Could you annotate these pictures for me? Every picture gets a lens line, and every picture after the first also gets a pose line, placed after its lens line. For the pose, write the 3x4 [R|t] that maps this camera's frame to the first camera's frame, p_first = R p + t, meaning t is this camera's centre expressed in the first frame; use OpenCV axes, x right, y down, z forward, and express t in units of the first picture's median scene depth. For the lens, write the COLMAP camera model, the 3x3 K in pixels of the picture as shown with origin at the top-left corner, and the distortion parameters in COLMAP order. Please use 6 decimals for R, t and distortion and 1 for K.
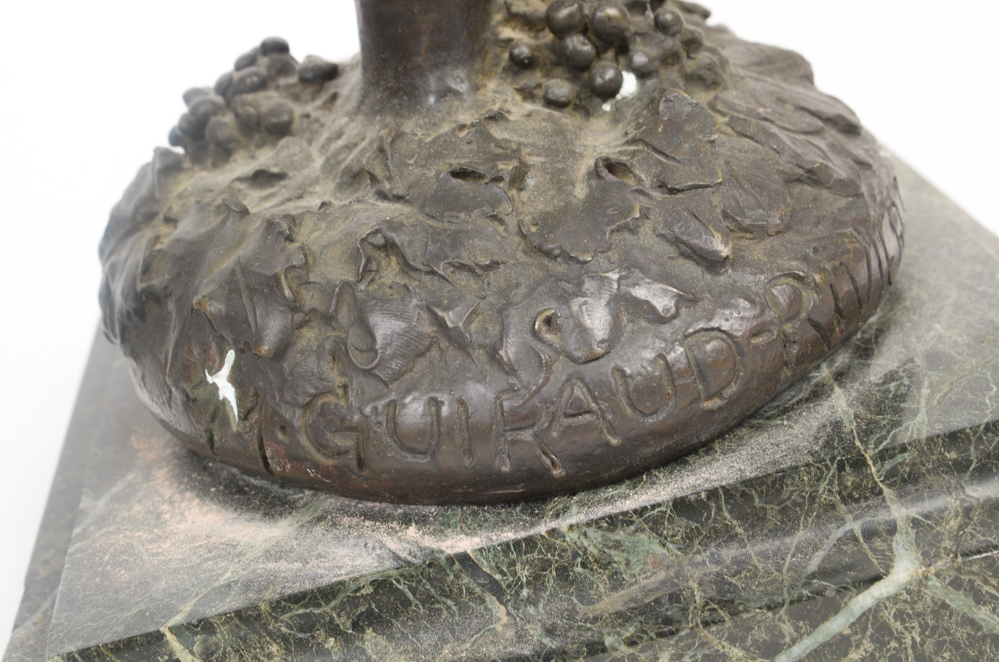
lens RADIAL K [[1478.1, 0, 499.5], [0, 1478.1, 331.0], [0, 0, 1]] dist [-0.002227, -0.009812]
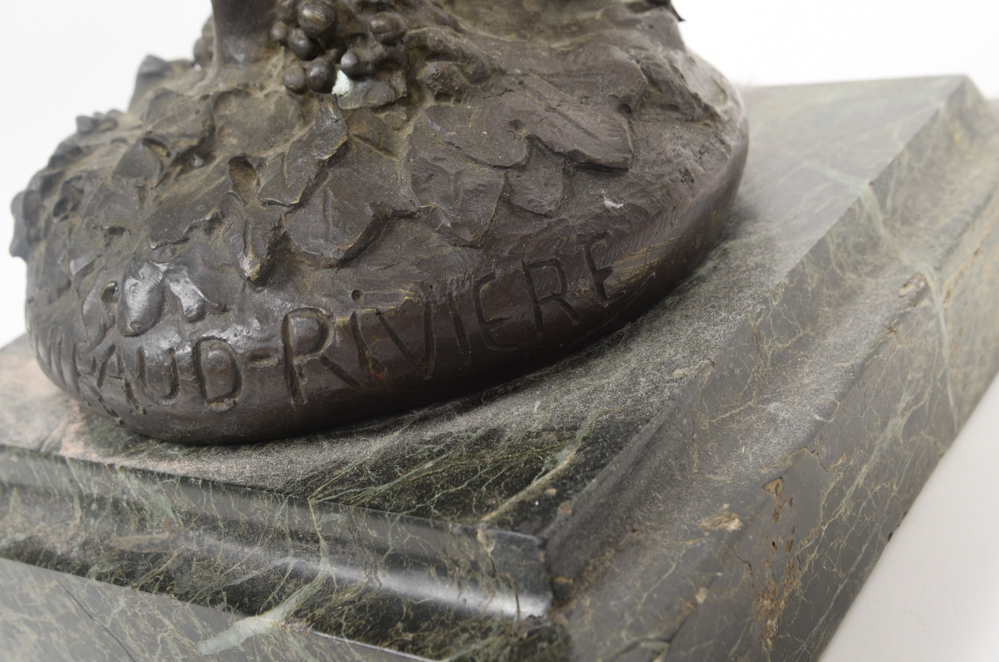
lens RADIAL K [[1478.1, 0, 499.5], [0, 1478.1, 331.0], [0, 0, 1]] dist [-0.002227, -0.009812]
pose [[0.742053, 0.288691, -0.604992, 0.916679], [-0.186022, 0.955750, 0.227901, -0.281541], [0.644013, -0.056573, 0.762920, 0.311124]]
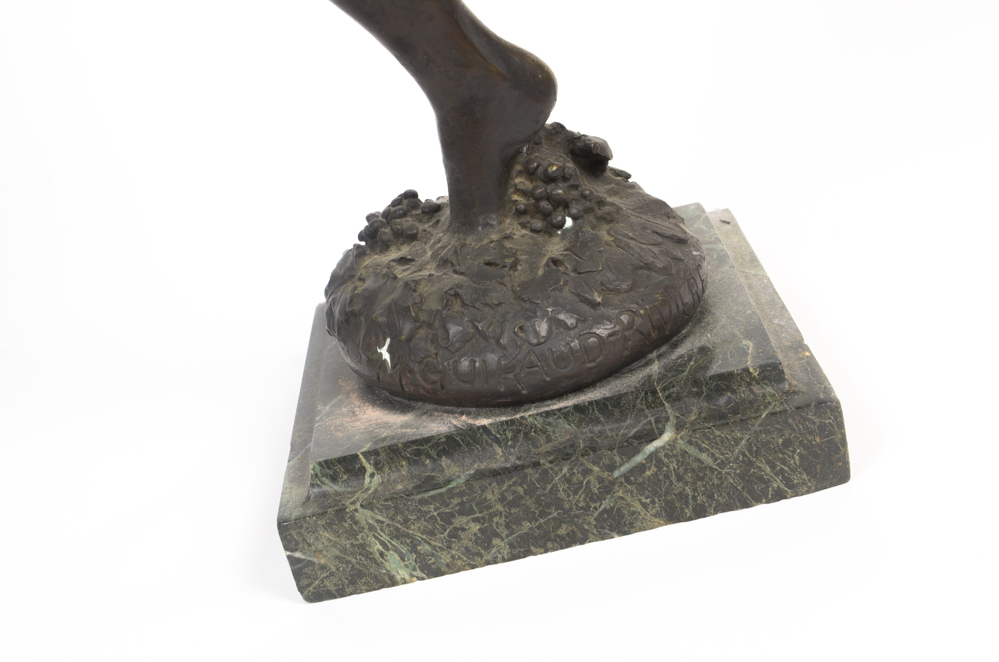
lens RADIAL K [[1478.1, 0, 499.5], [0, 1478.1, 331.0], [0, 0, 1]] dist [-0.002227, -0.009812]
pose [[0.995758, 0.021202, -0.089535, 0.205024], [-0.022448, 0.999664, -0.012934, 0.028870], [0.089231, 0.014889, 0.995900, -1.332147]]
